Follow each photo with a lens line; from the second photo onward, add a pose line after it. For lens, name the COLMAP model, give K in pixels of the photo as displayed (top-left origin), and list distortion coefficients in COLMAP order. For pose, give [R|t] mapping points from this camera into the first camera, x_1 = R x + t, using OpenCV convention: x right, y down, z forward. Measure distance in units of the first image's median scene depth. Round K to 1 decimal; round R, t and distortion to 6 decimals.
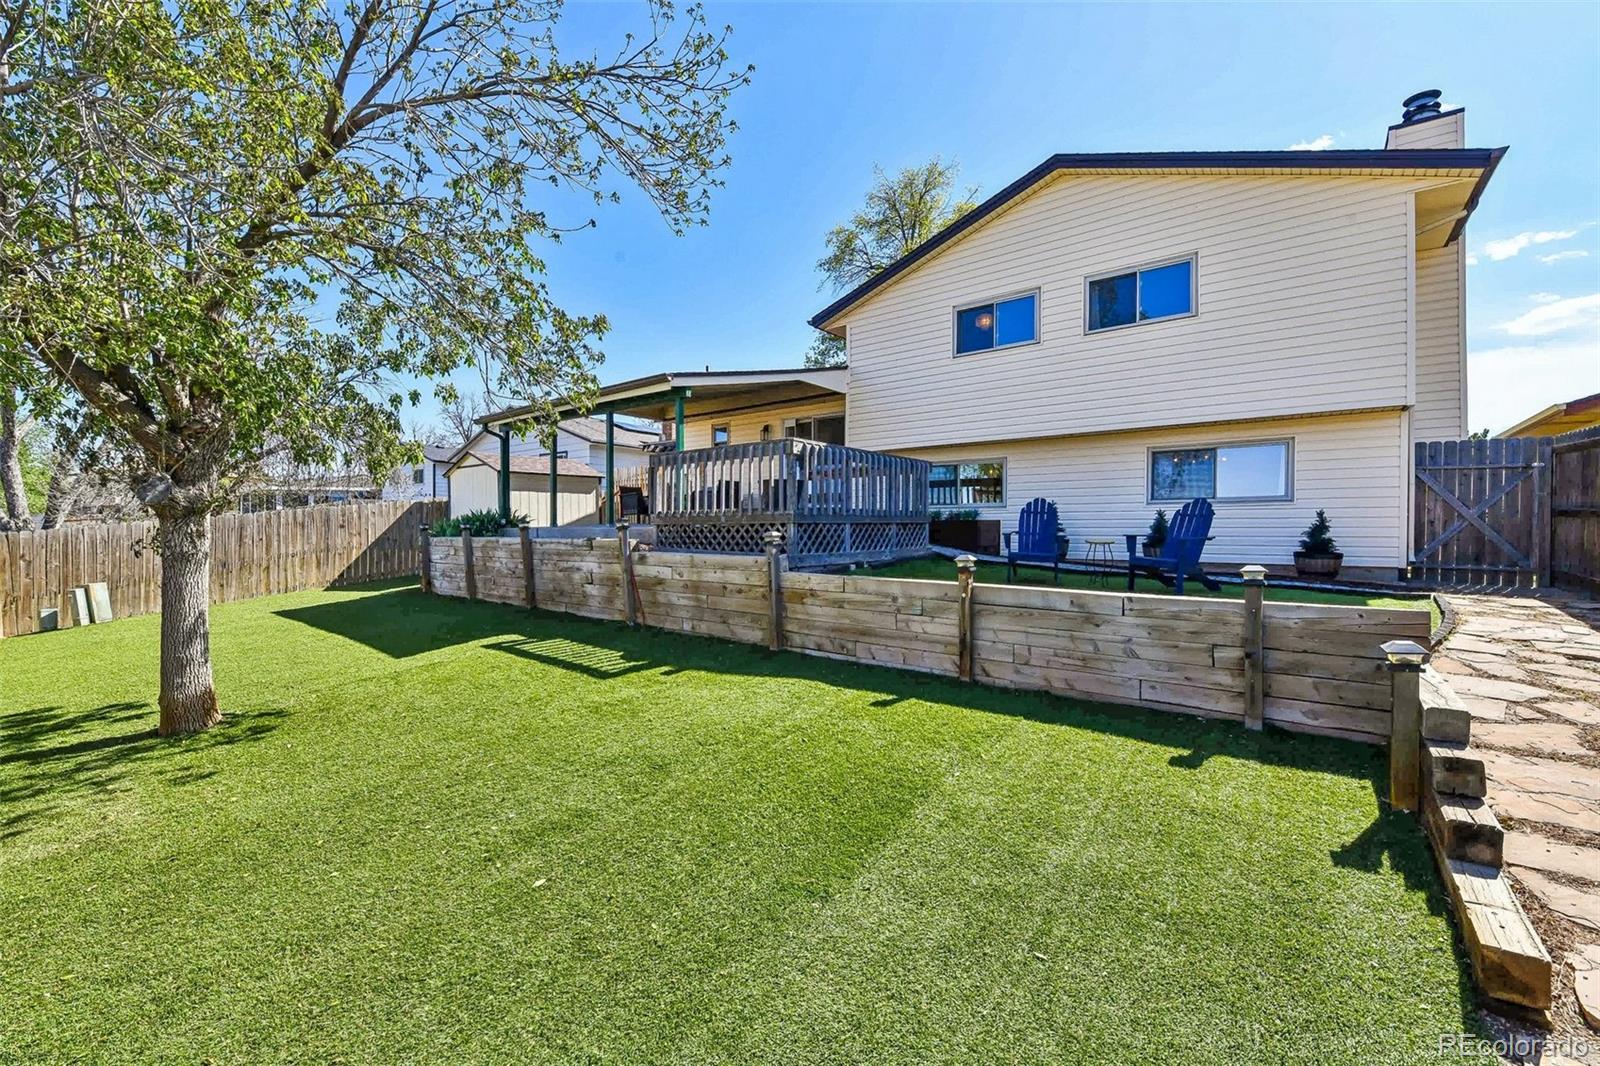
lens RADIAL K [[648.9, 0, 797.1], [0, 648.9, 538.6], [0, 0, 1]] dist [-0.012301, -0.000775]
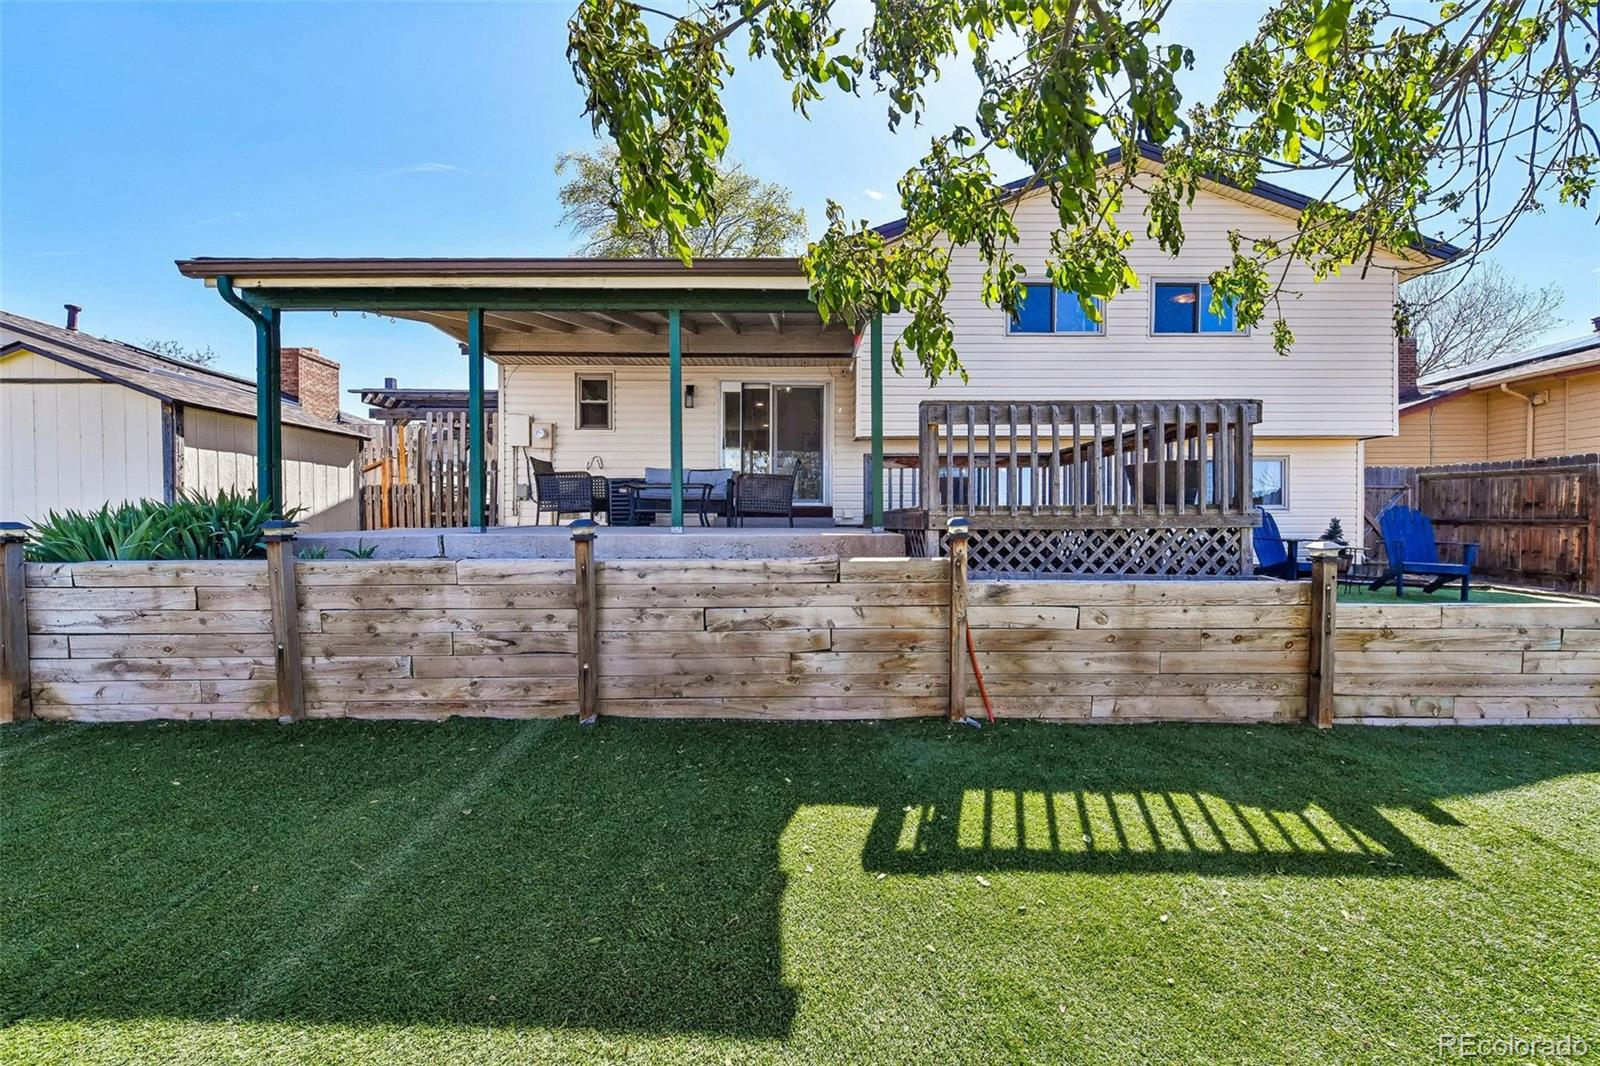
lens RADIAL K [[615.8, 0, 800.9], [0, 615.8, 517.7], [0, 0, 1]] dist [-0.000524, 0.000081]
pose [[0.769624, 0.008841, 0.638436, -0.735880], [0.008868, 0.999660, -0.024534, -0.021831], [-0.638436, 0.024543, 0.769284, 0.771081]]
